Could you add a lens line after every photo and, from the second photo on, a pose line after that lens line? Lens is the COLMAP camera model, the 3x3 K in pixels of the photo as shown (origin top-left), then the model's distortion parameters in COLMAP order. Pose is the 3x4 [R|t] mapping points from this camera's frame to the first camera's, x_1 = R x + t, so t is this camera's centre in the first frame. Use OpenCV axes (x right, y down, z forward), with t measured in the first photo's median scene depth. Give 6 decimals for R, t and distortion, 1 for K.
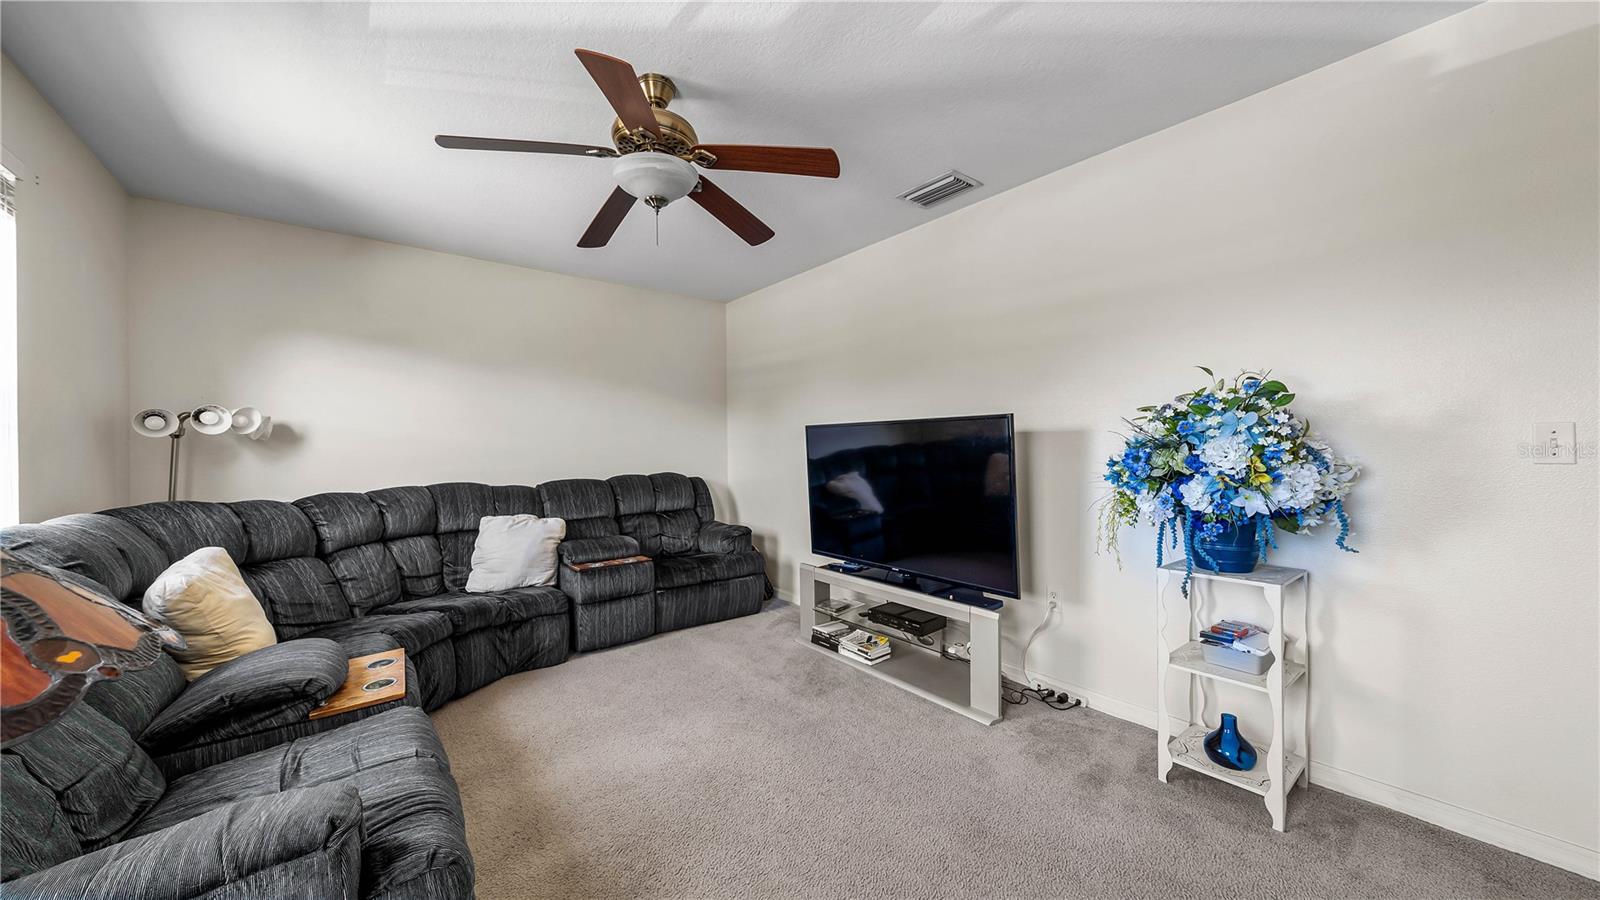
lens RADIAL K [[544.2, 0, 796.4], [0, 544.2, 434.5], [0, 0, 1]] dist [-0.000341, 0.000013]
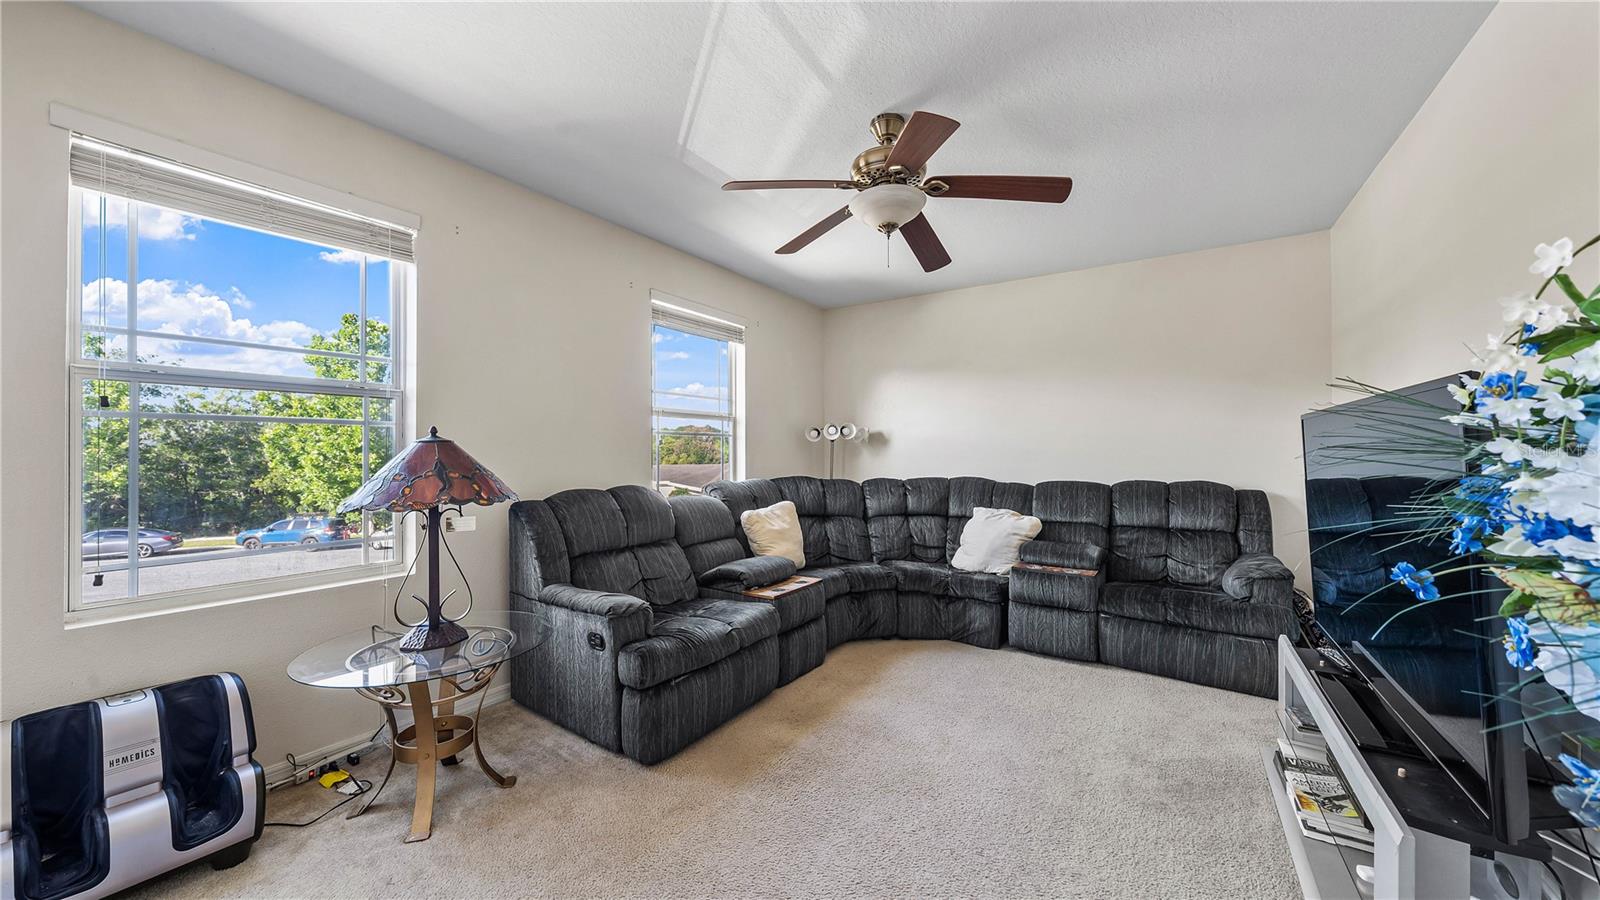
lens RADIAL K [[550.5, 0, 797.5], [0, 550.5, 443.4], [0, 0, 1]] dist [-0.008344, -0.000131]
pose [[0.305666, -0.002246, -0.952136, 0.459110], [0.020833, 0.999774, 0.004330, 0.000867], [0.951911, -0.021159, 0.305644, 0.293006]]
